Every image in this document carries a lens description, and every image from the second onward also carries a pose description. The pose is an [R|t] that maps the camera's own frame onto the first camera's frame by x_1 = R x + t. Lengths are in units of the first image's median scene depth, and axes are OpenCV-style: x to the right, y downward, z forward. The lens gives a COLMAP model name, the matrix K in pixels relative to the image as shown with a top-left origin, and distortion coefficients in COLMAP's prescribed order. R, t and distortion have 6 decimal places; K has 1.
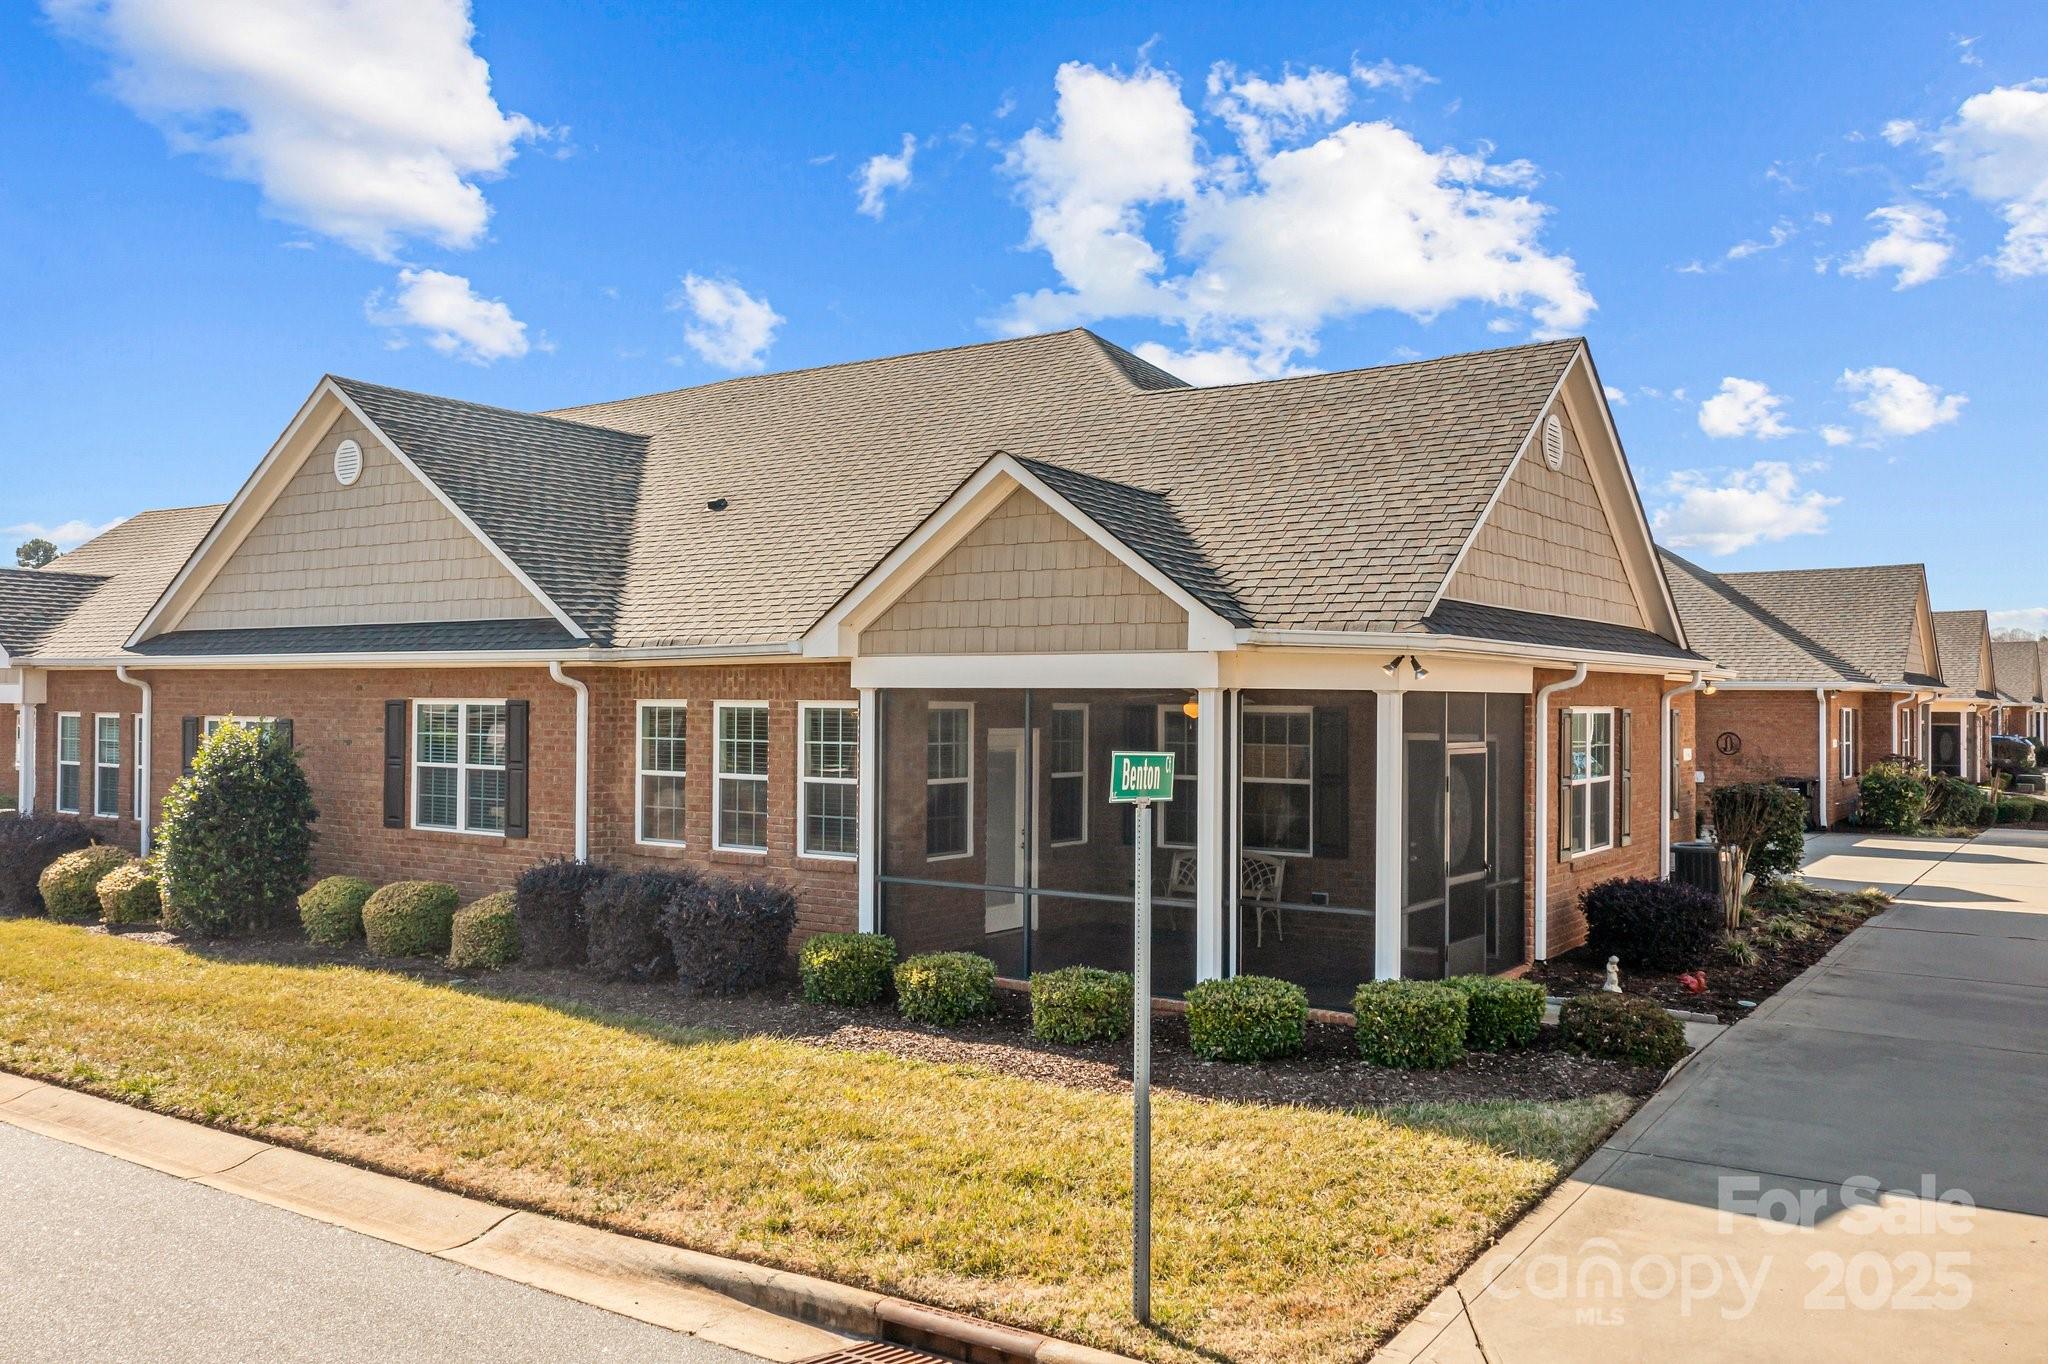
lens RADIAL K [[1626.8, 0, 1024.0], [0, 1626.8, 682.0], [0, 0, 1]] dist [-0.013423, 0.004853]
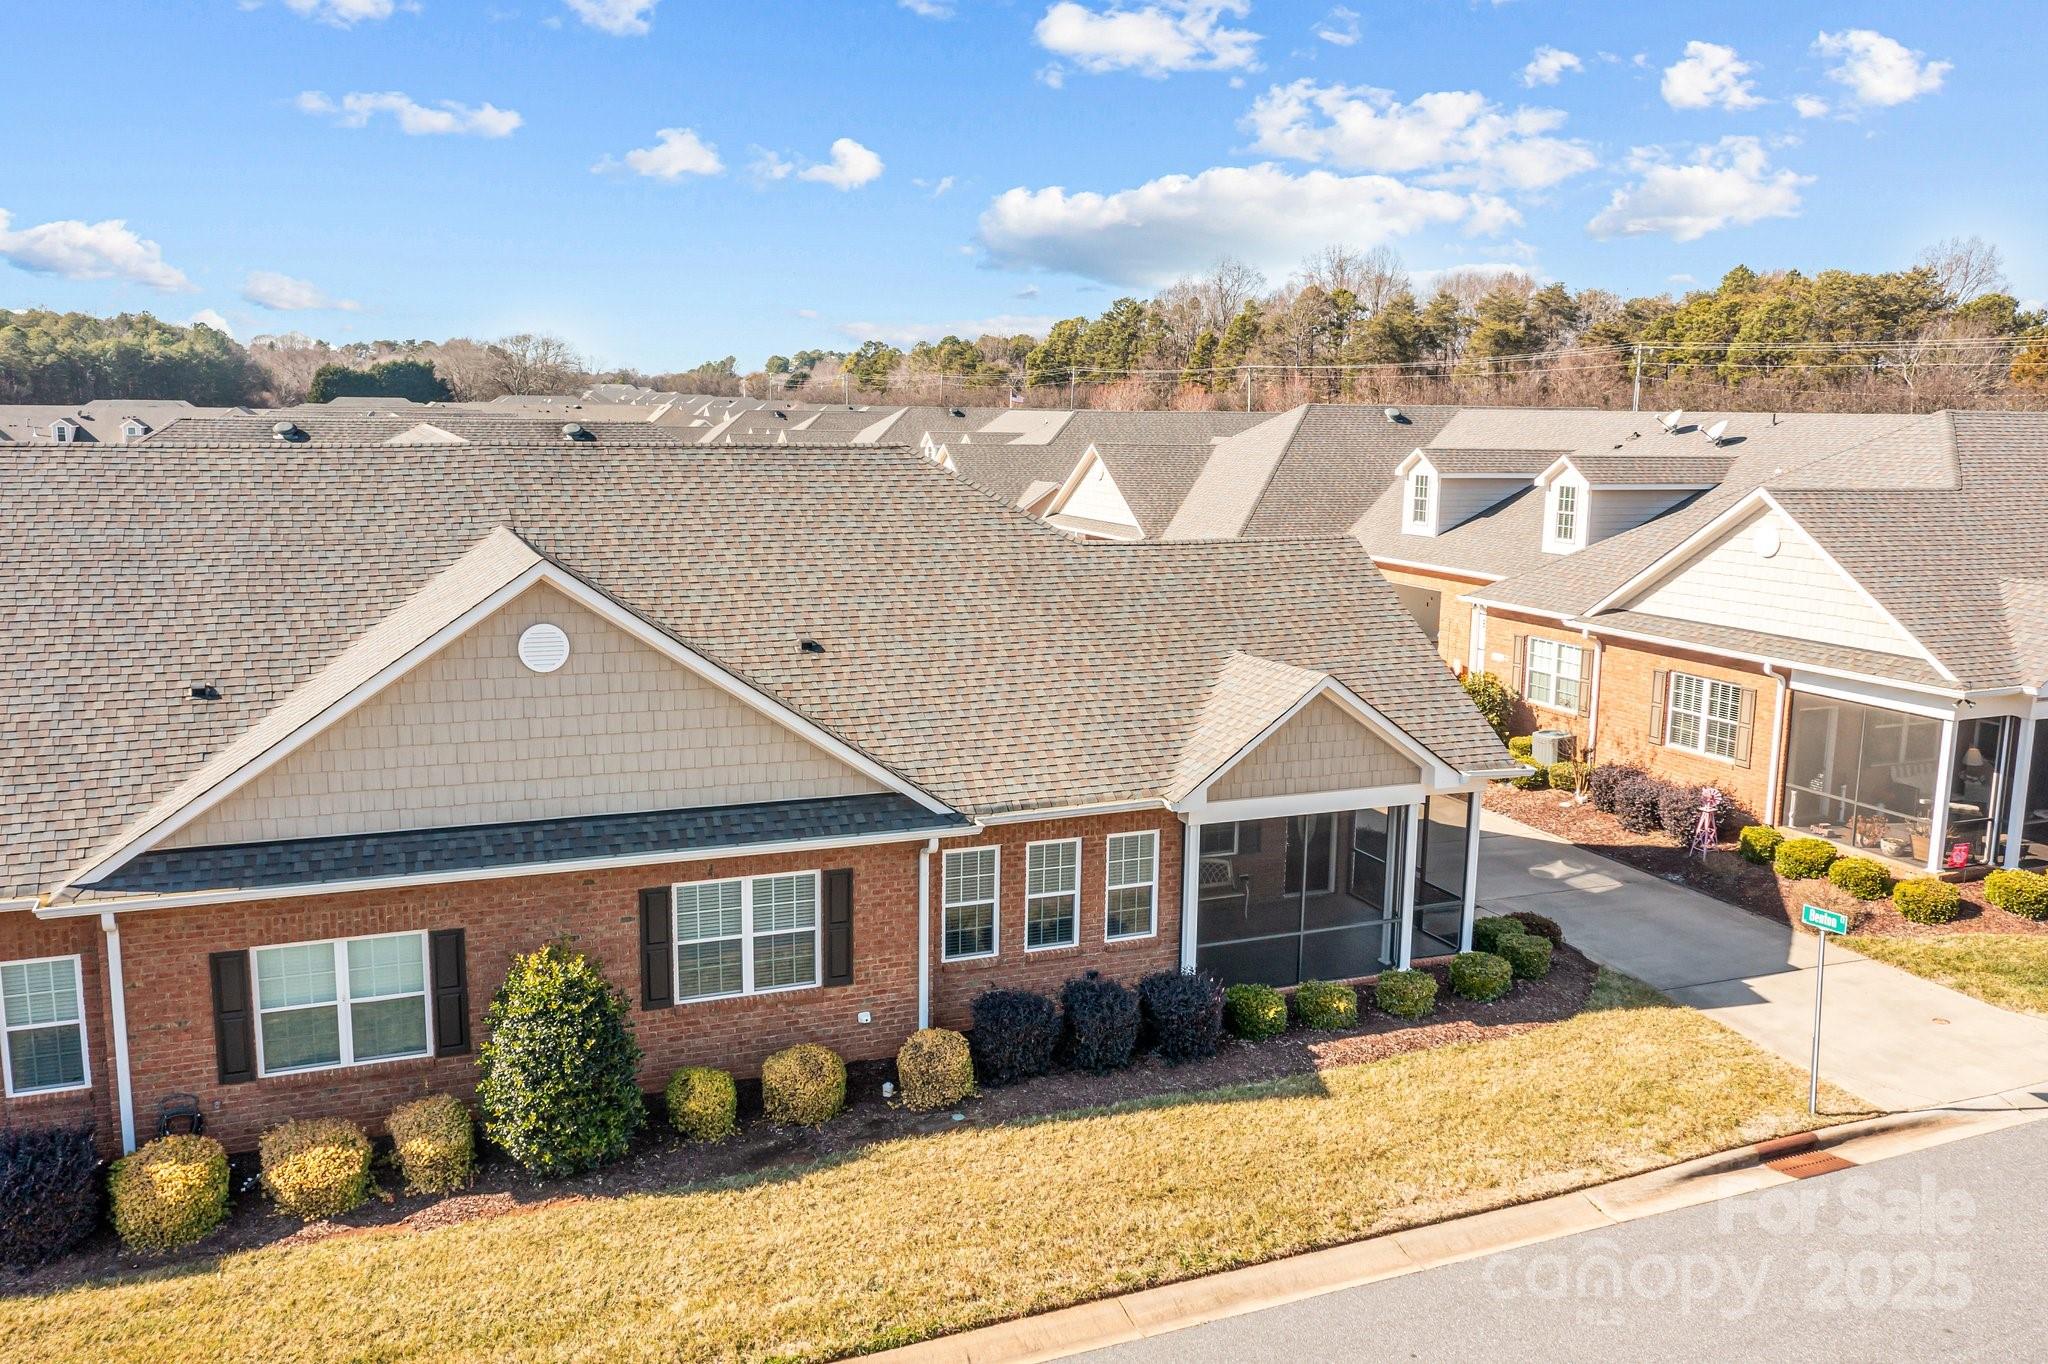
lens RADIAL K [[1619.5, 0, 1027.2], [0, 1619.5, 686.0], [0, 0, 1]] dist [-0.006945, 0.003652]
pose [[0.544364, -0.143602, 0.826466, -1.412030], [-0.021402, 0.982540, 0.184817, -0.397295], [-0.838576, -0.118296, 0.531786, 0.383200]]
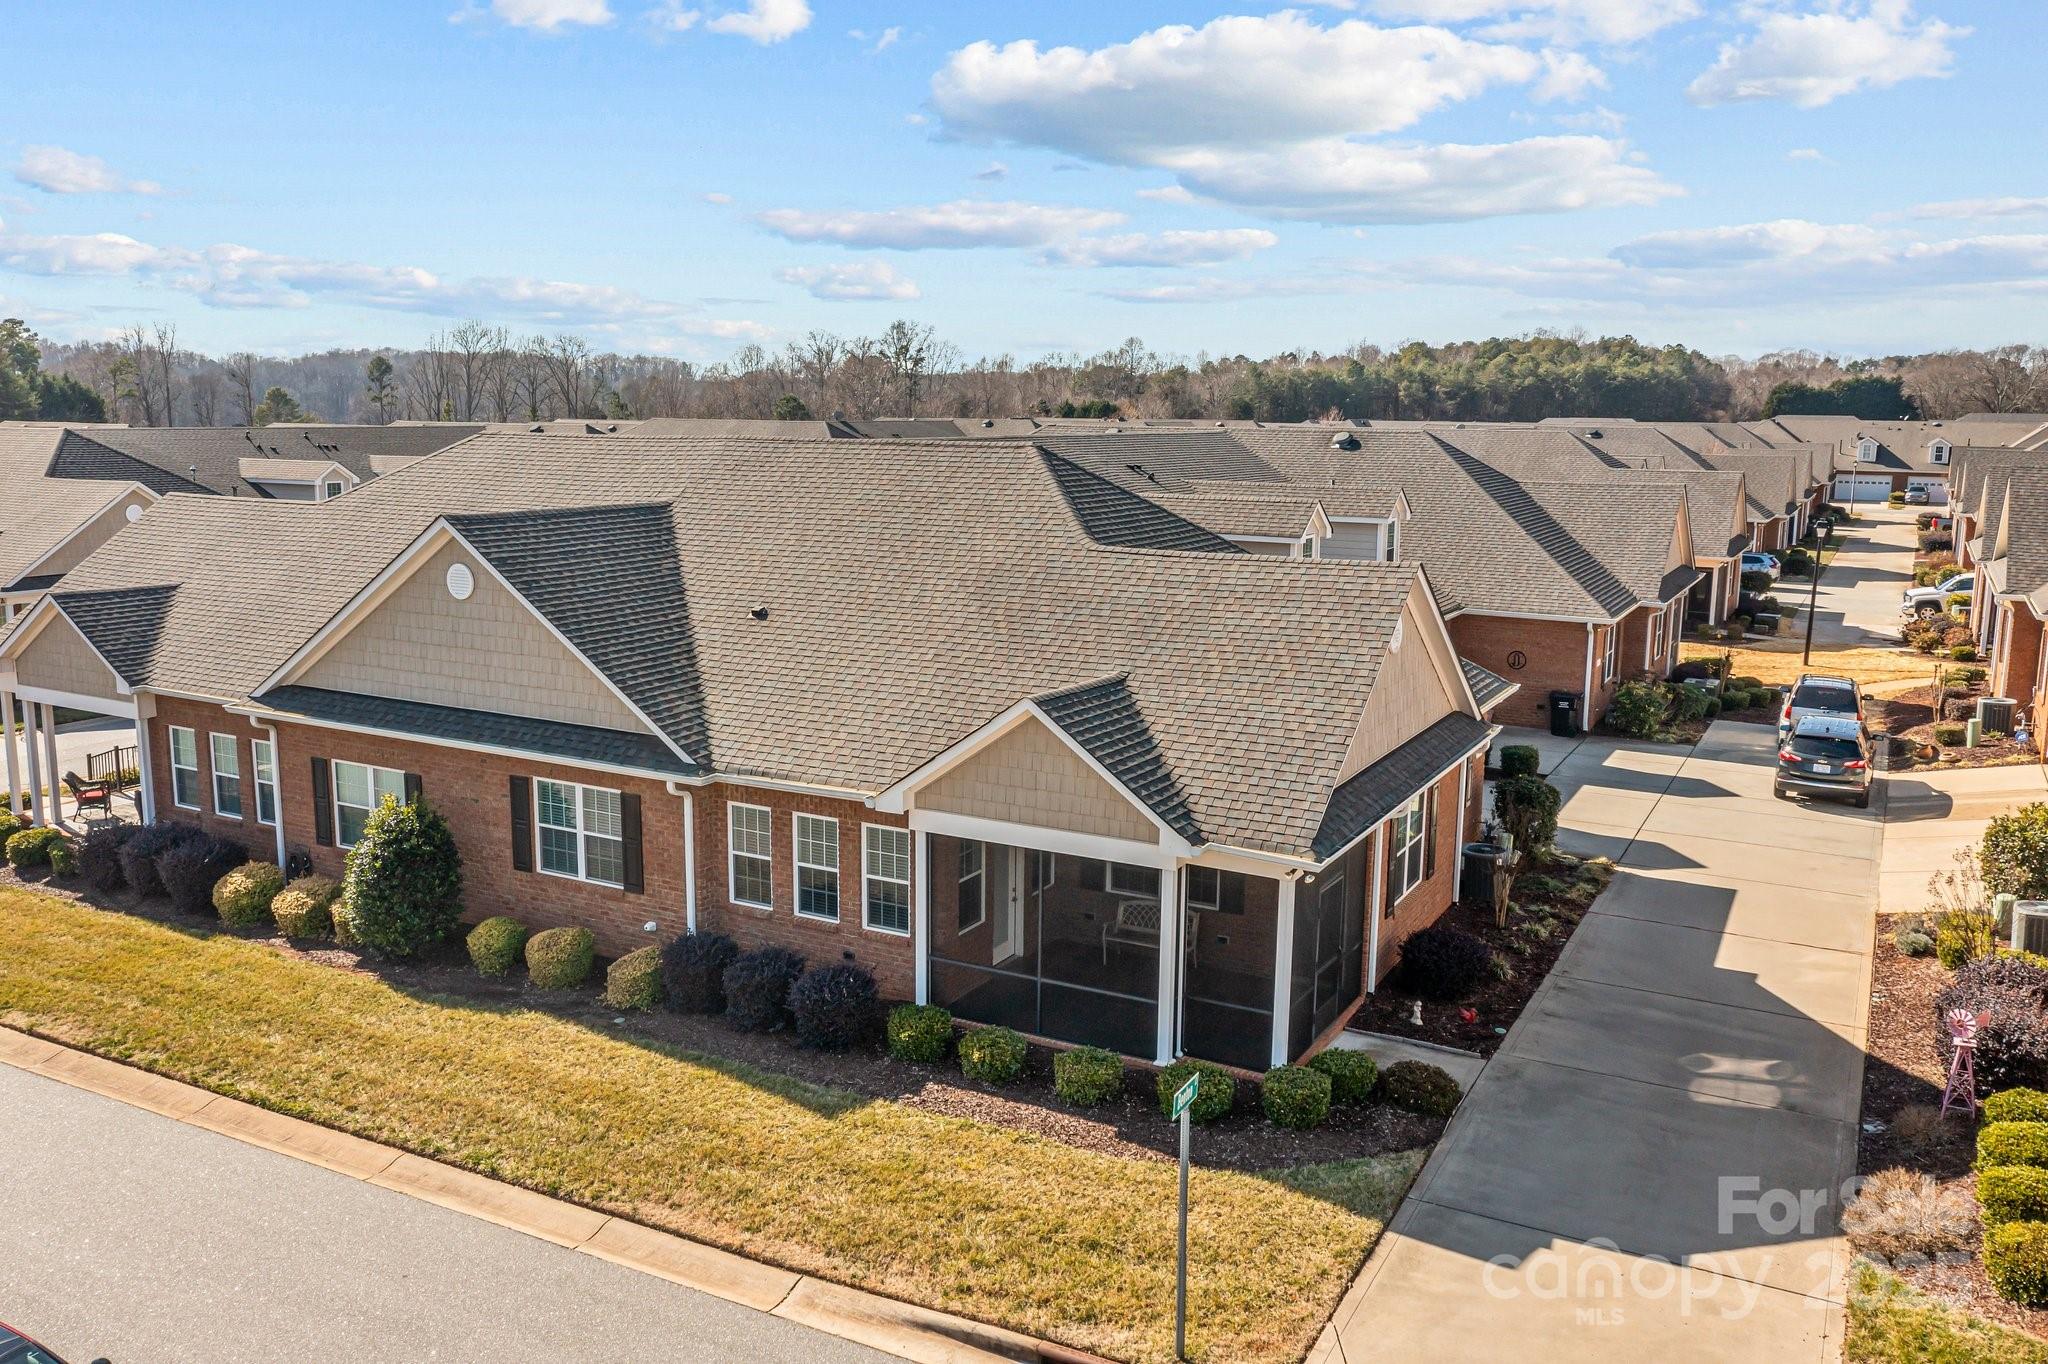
lens RADIAL K [[1626.8, 0, 1024.0], [0, 1626.8, 682.0], [0, 0, 1]] dist [-0.013423, 0.004853]
pose [[0.994167, -0.013681, 0.106981, -0.163110], [-0.006185, 0.983058, 0.183191, -0.399899], [-0.107675, -0.182785, 0.977239, -0.393568]]
